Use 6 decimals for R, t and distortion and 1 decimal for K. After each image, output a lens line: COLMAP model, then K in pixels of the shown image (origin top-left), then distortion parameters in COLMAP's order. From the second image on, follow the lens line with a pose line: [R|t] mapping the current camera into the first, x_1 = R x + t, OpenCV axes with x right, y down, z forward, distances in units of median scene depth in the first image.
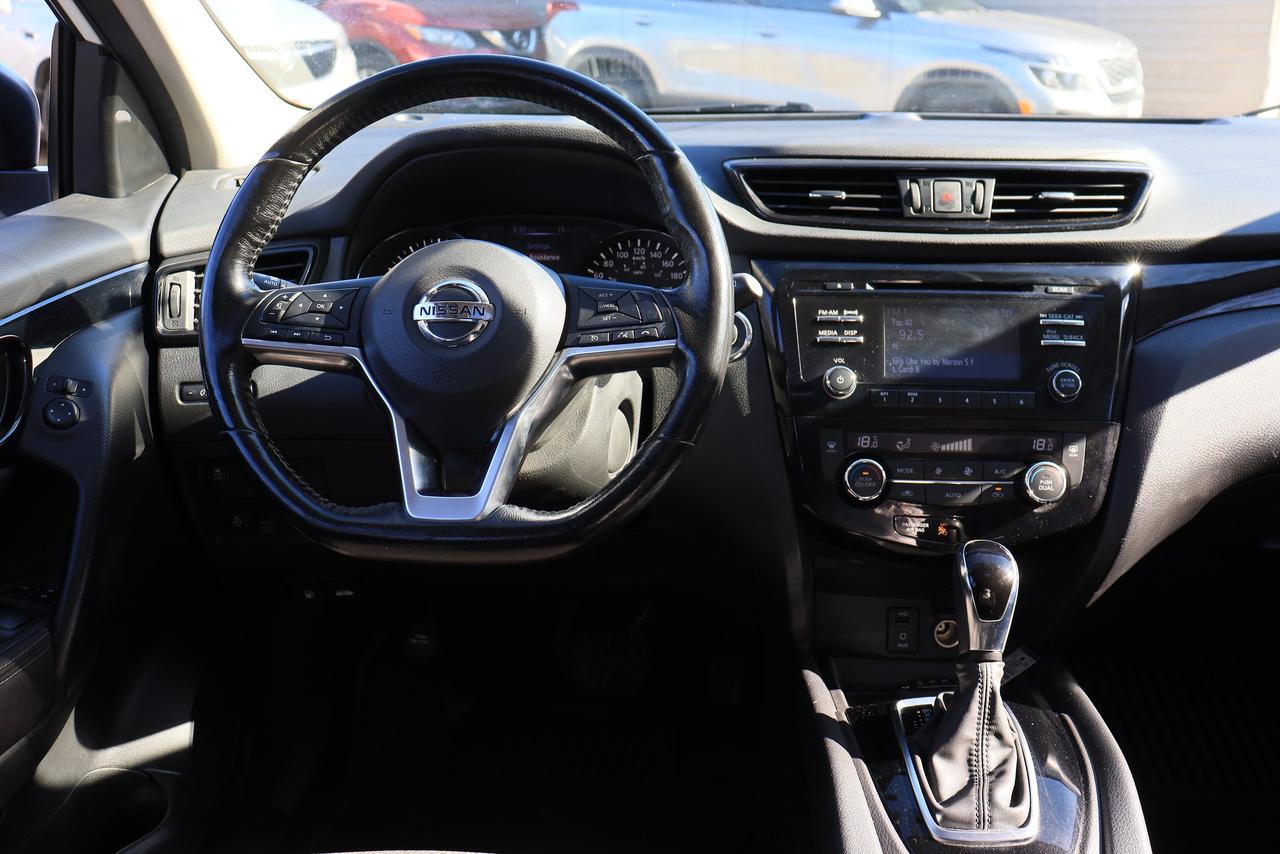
lens RADIAL K [[1274.4, 0, 667.9], [0, 1274.4, 432.2], [0, 0, 1]] dist [-0.079981, 0.000000]
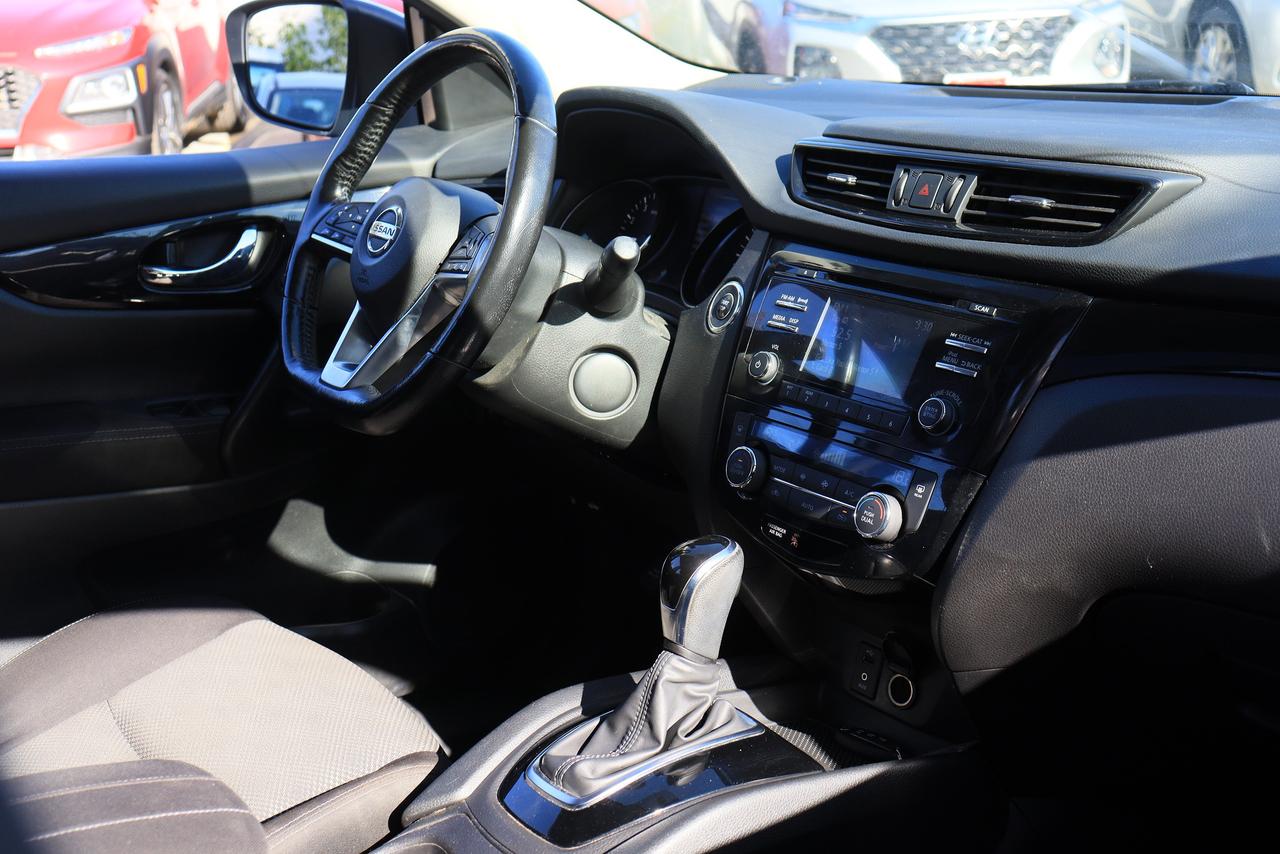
lens RADIAL K [[1600.6, 0, 635.7], [0, 1600.6, 424.8], [0, 0, 1]] dist [0.042316, 0.000000]
pose [[0.626034, 0.201196, -0.753394, 0.991934], [-0.222256, 0.972106, 0.074919, -0.066220], [0.747451, 0.120545, 0.653288, 0.132235]]
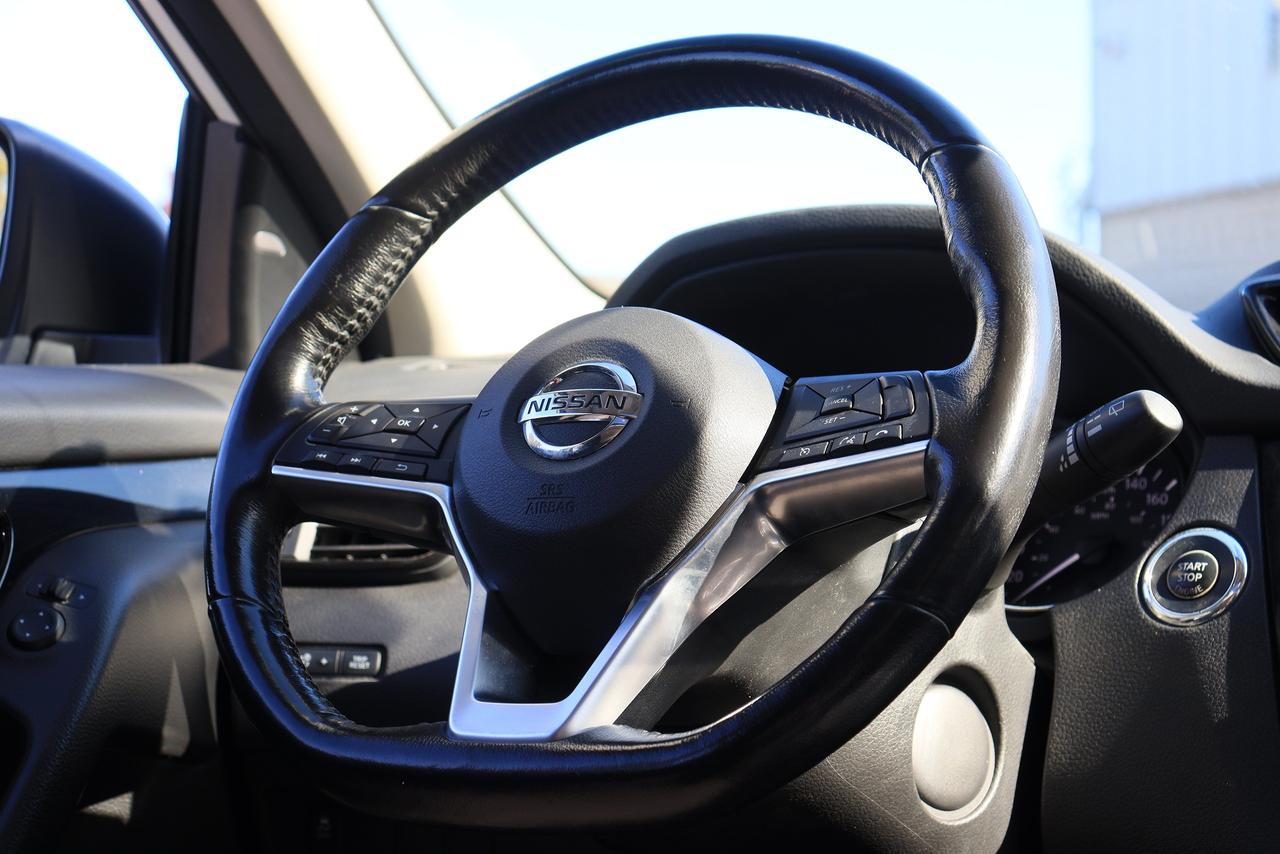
lens RADIAL K [[2529.0, 0, 638.8], [0, 2529.0, 421.1], [0, 0, 1]] dist [0.216417, 0.000000]
pose [[0.905639, -0.023790, -0.423381, 0.284481], [-0.127690, 0.936785, -0.325776, 0.233648], [0.404367, 0.349097, 0.845351, 0.015385]]
